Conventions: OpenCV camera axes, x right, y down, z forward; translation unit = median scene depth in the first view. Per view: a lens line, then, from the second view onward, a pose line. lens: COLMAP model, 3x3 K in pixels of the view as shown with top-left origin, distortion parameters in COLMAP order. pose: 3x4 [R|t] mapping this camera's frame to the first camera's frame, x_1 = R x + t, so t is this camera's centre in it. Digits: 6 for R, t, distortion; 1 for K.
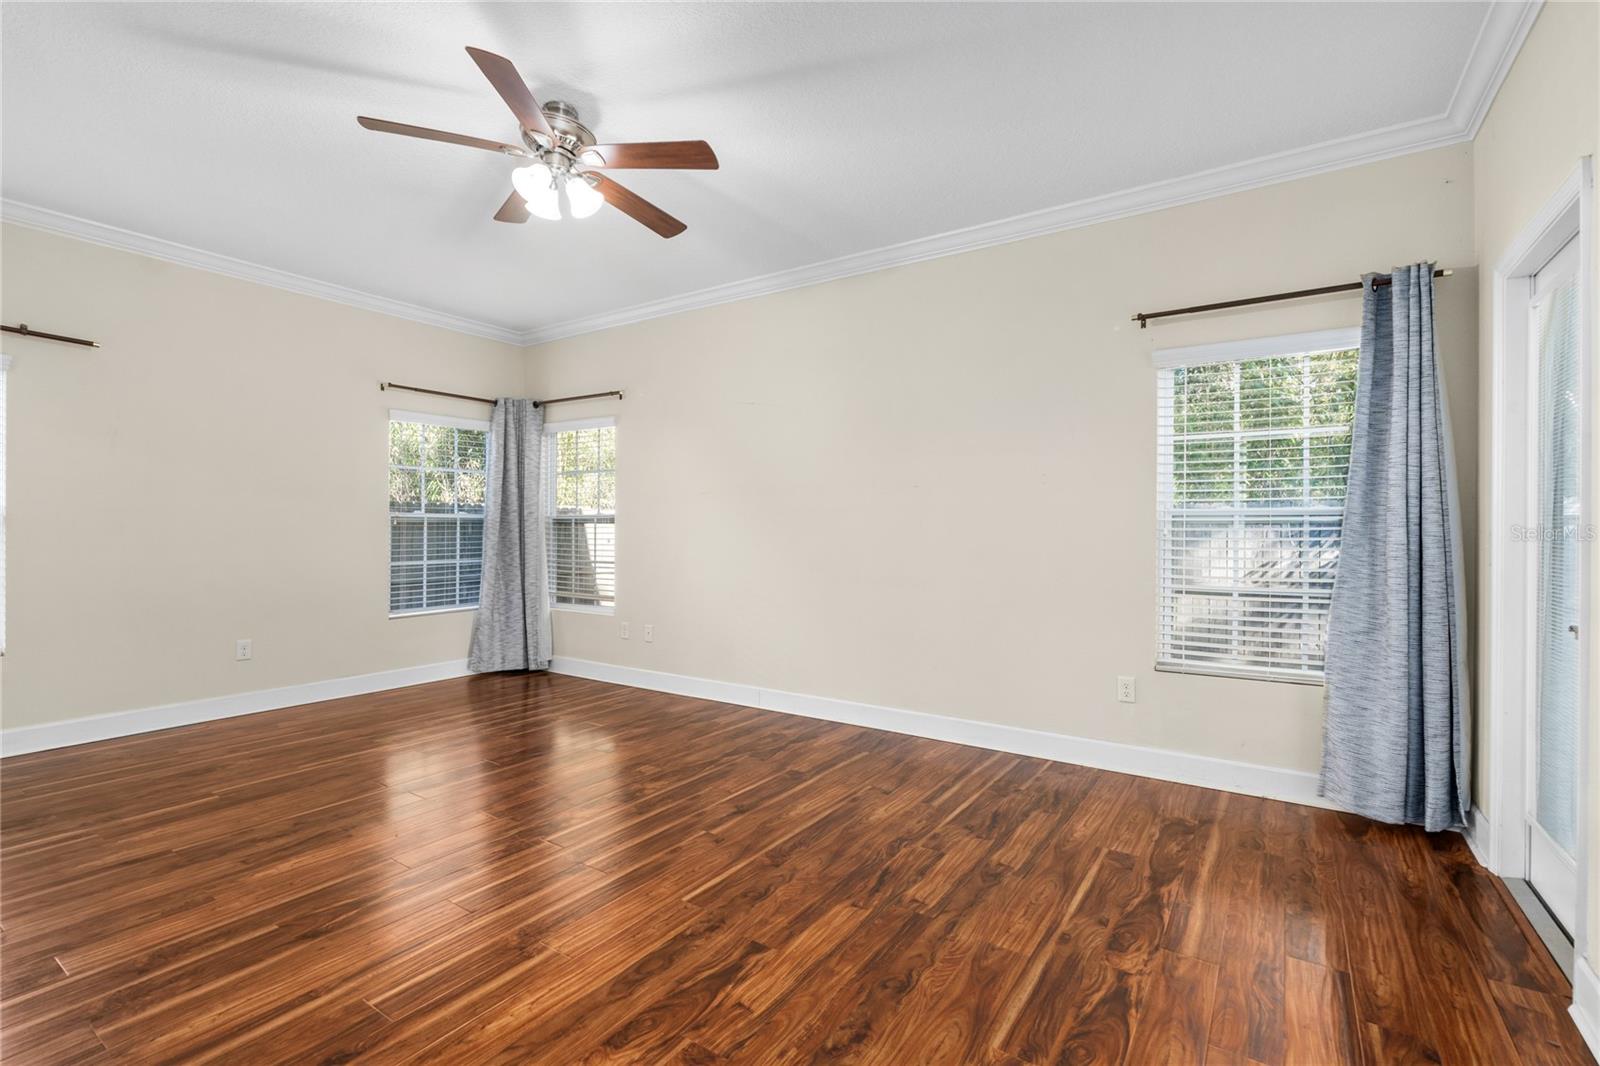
lens RADIAL K [[731.4, 0, 800.0], [0, 731.4, 530.2], [0, 0, 1]] dist [0.013160, -0.001199]
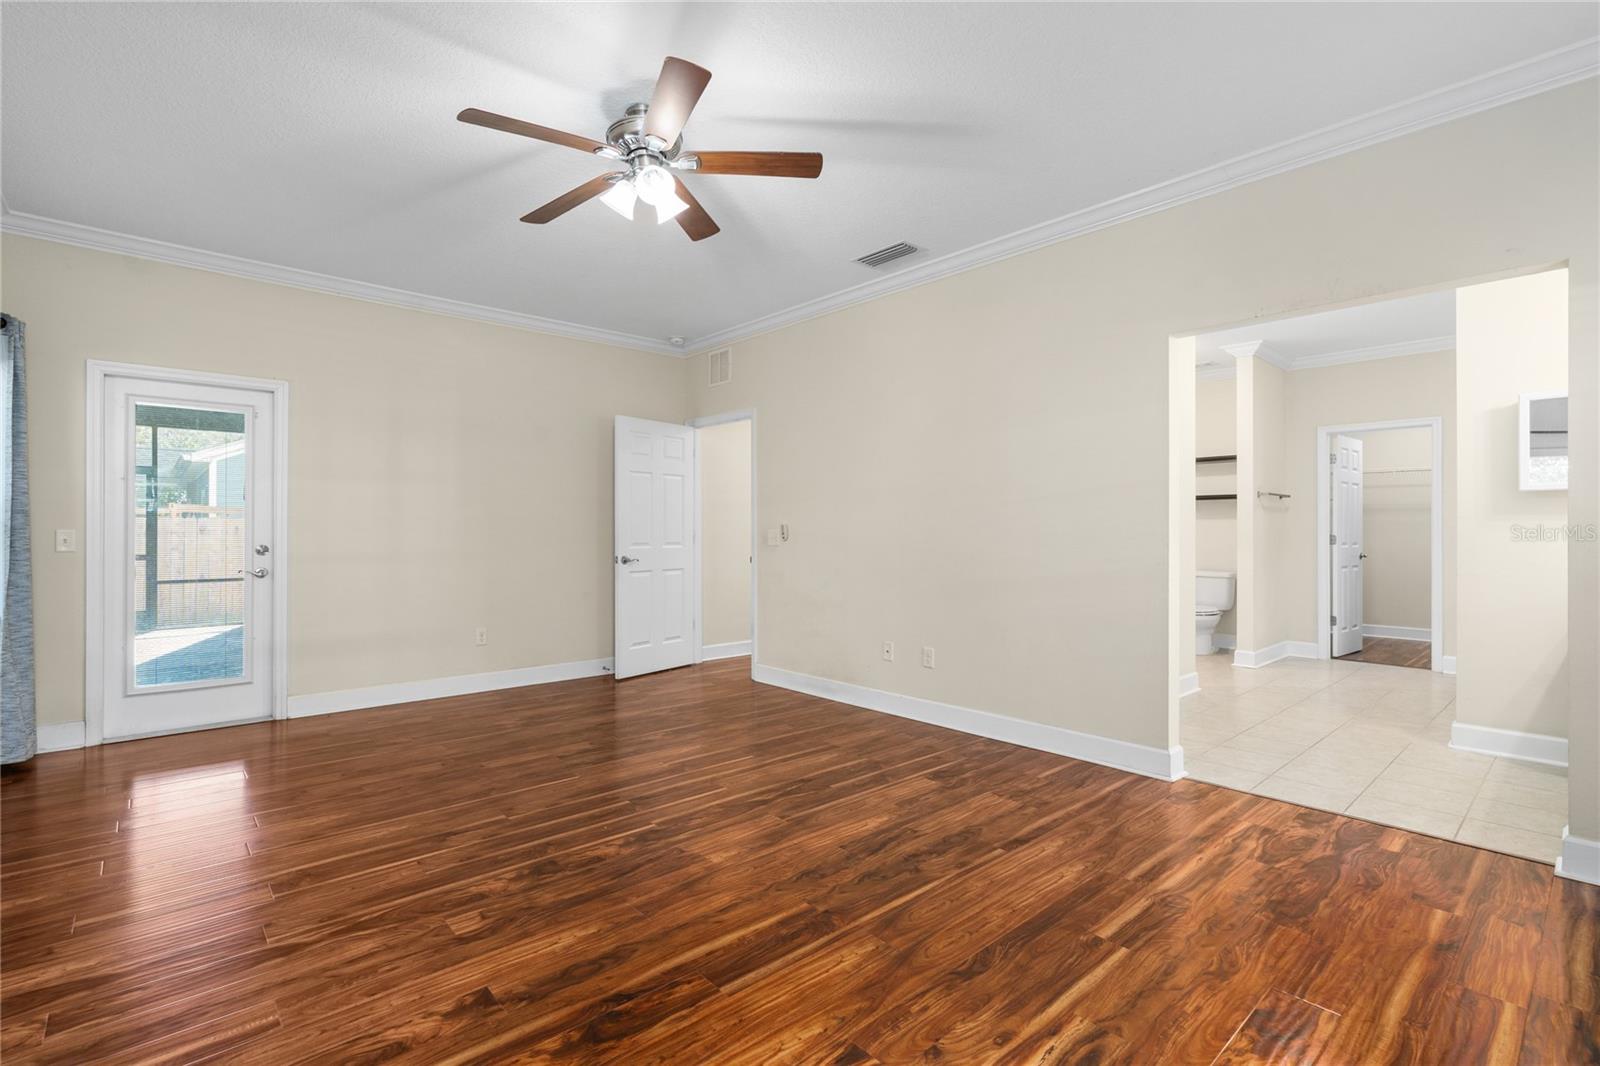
lens RADIAL K [[731.4, 0, 797.7], [0, 731.4, 528.8], [0, 0, 1]] dist [0.013160, -0.001199]
pose [[-0.969651, -0.002583, 0.244478, -0.797876], [-0.002481, 0.999997, 0.000727, 0.003746], [-0.244479, 0.000098, -0.969655, 1.960771]]
